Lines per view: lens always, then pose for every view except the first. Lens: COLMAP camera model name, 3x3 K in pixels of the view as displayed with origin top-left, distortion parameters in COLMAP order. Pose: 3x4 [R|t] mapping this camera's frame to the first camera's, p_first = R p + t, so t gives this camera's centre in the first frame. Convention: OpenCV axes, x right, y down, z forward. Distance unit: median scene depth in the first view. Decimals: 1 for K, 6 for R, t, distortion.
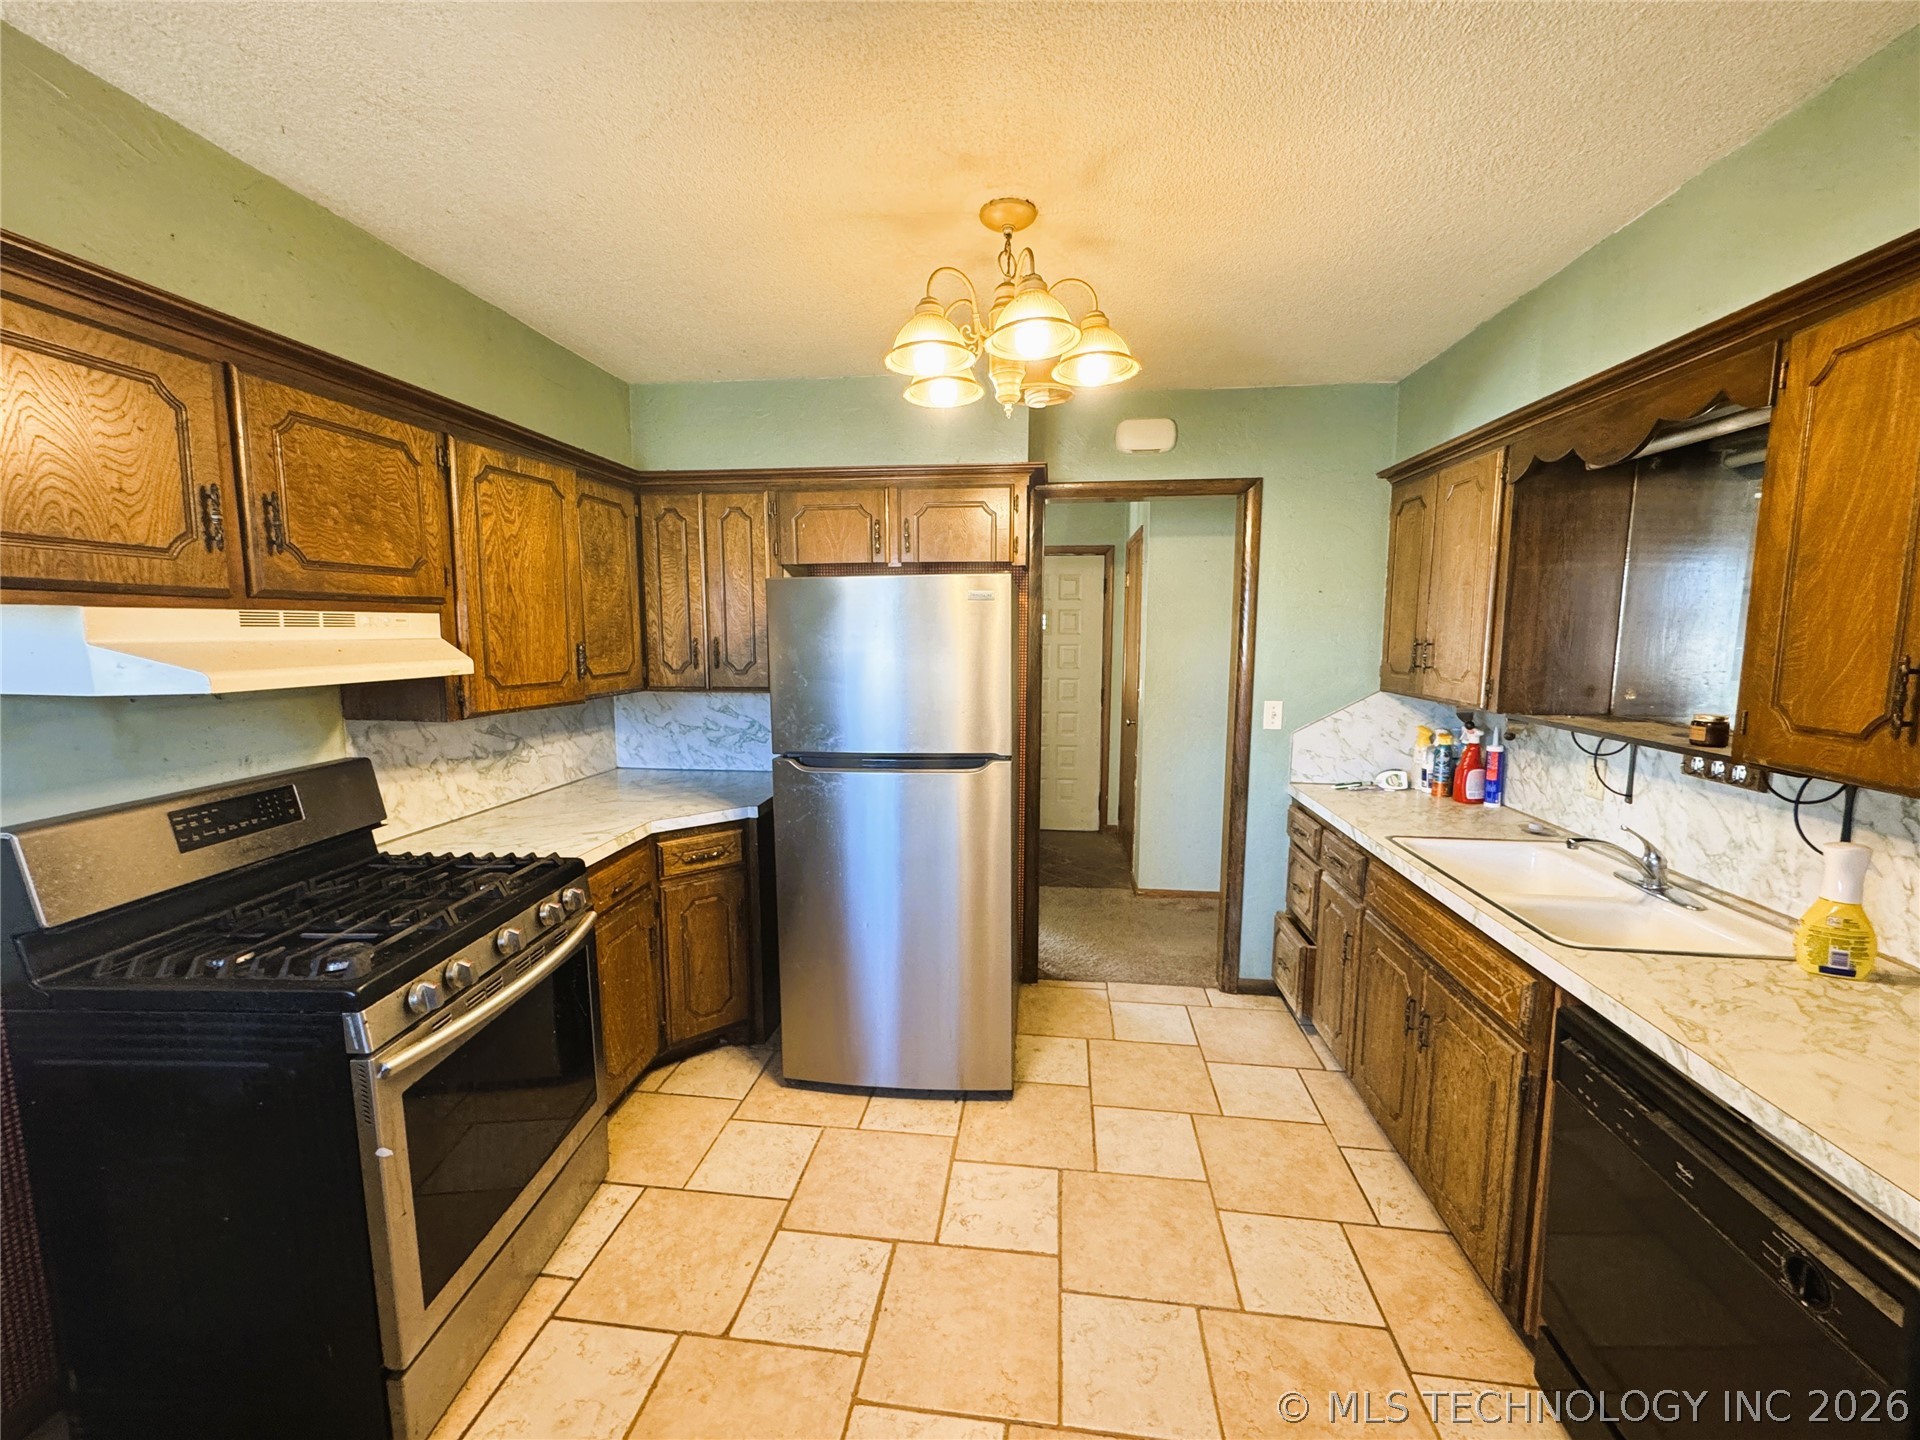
lens RADIAL K [[768.3, 0, 957.5], [0, 768.3, 717.5], [0, 0, 1]] dist [-0.002333, 0.000456]
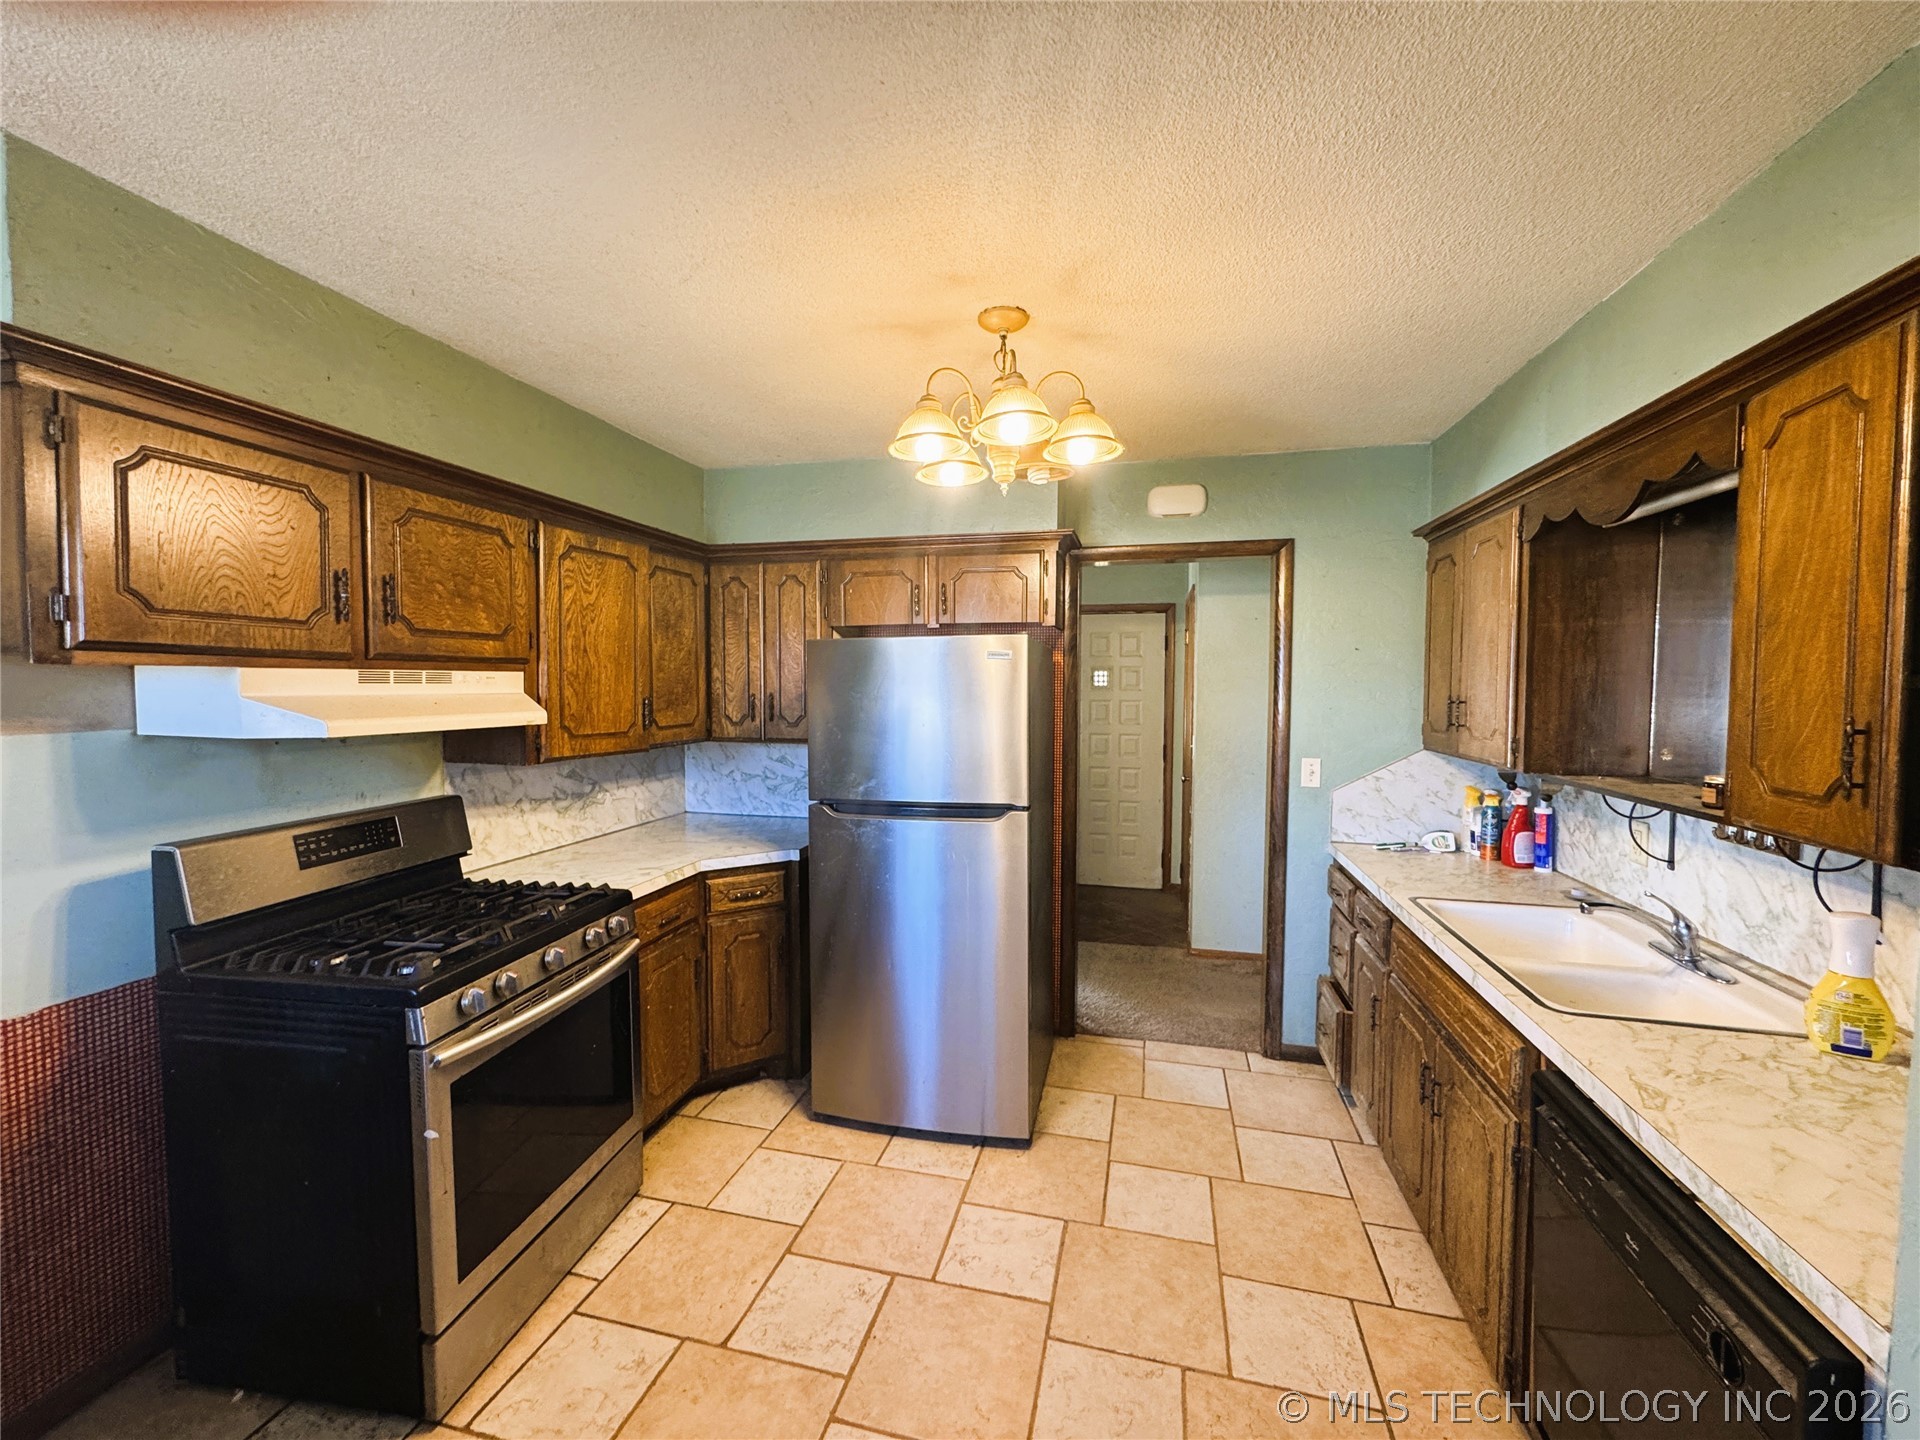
lens RADIAL K [[768.3, 0, 957.5], [0, 768.3, 717.5], [0, 0, 1]] dist [-0.002333, 0.000456]
pose [[0.992533, 0.007098, -0.121770, 0.122378], [-0.015811, 0.997370, -0.070739, 0.005262], [0.120948, 0.072136, 0.990034, -0.067096]]
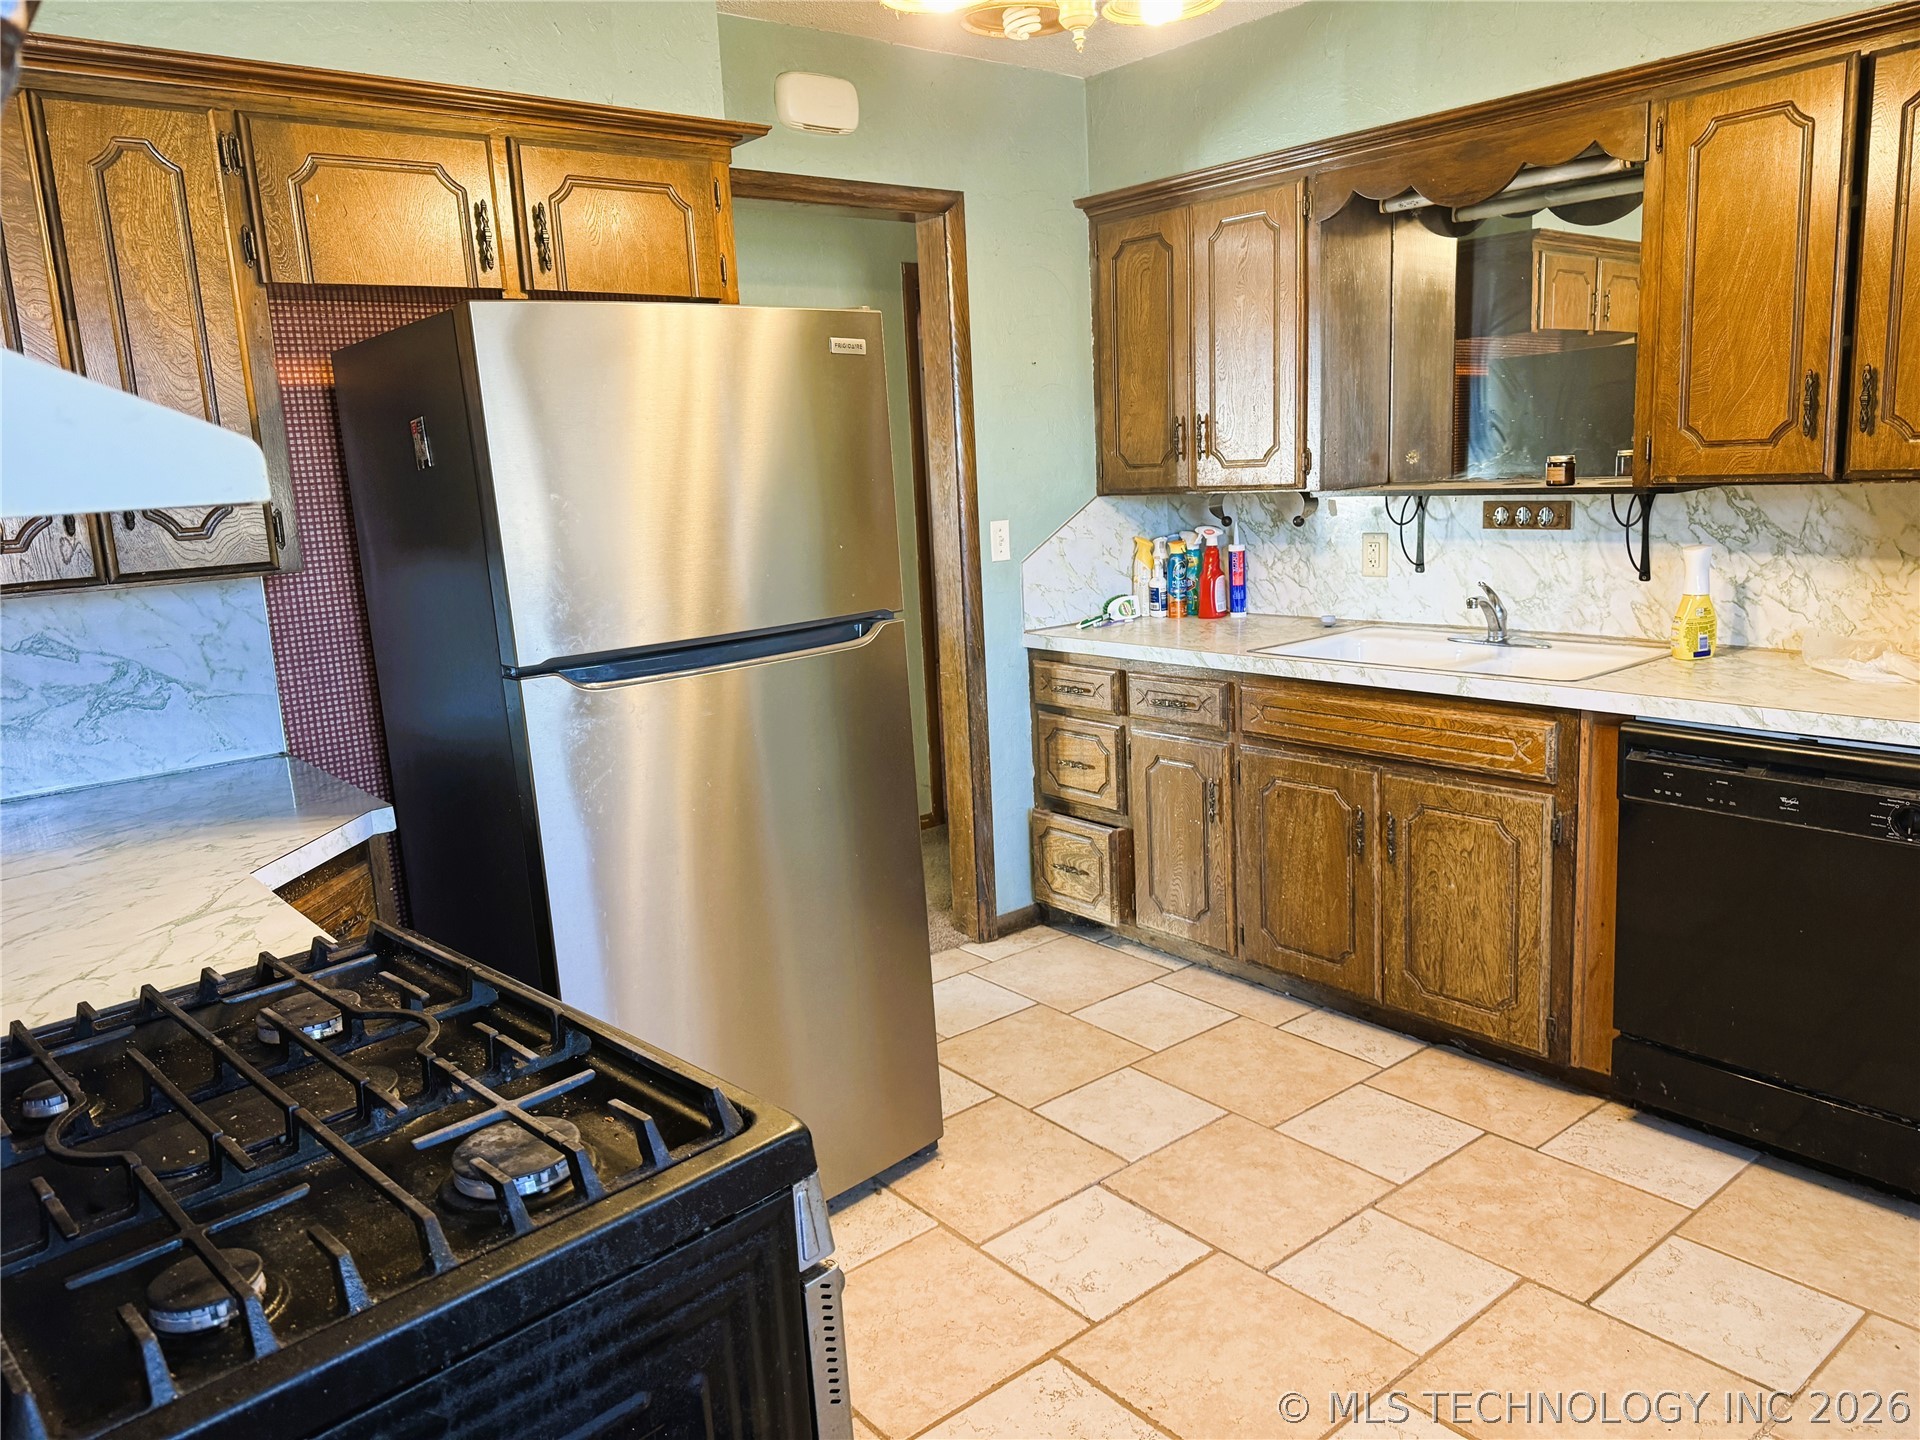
lens RADIAL K [[1352.4, 0, 957.5], [0, 1352.4, 706.4], [0, 0, 1]] dist [0.080279, -0.116287]
pose [[0.686557, -0.168224, 0.707347, -0.836928], [0.137677, 0.985344, 0.100709, 0.027368], [-0.713922, 0.028243, 0.699656, 0.242926]]
